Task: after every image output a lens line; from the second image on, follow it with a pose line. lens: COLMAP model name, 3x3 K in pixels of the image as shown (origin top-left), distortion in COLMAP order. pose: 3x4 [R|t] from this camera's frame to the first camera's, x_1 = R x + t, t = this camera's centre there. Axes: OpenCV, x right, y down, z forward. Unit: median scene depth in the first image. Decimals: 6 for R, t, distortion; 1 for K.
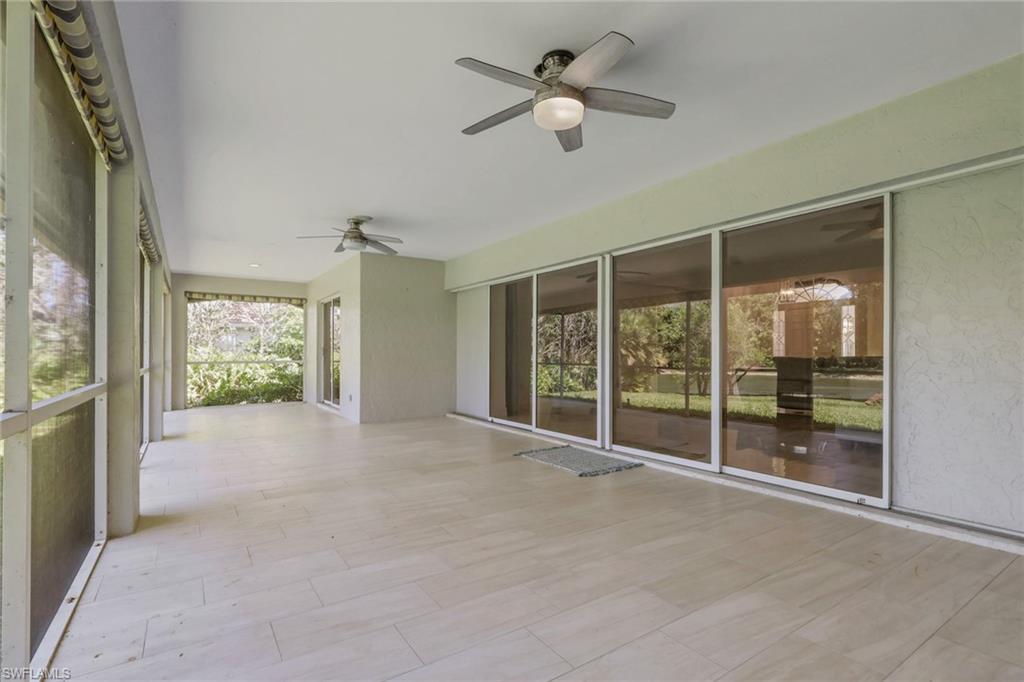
lens RADIAL K [[484.5, 0, 506.5], [0, 484.5, 351.8], [0, 0, 1]] dist [0.024745, 0.000595]
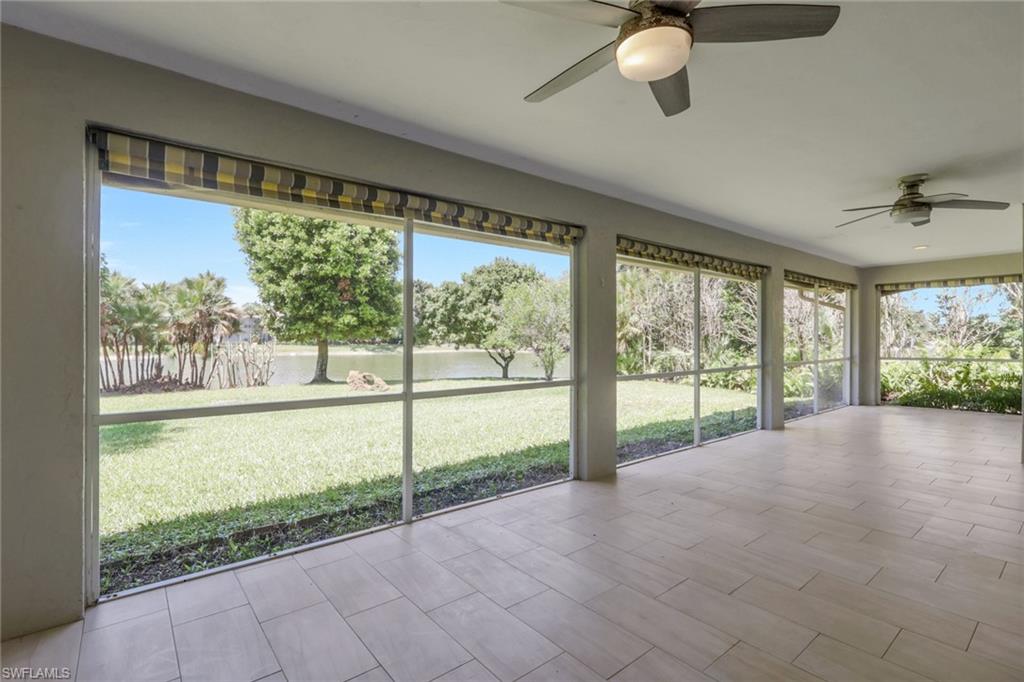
lens RADIAL K [[458.1, 0, 500.9], [0, 458.1, 342.7], [0, 0, 1]] dist [-0.002173, -0.000033]
pose [[0.116512, 0.001032, -0.993189, 0.166500], [0.008437, 0.999962, 0.002029, -0.016916], [0.993153, -0.008616, 0.116499, 0.157093]]
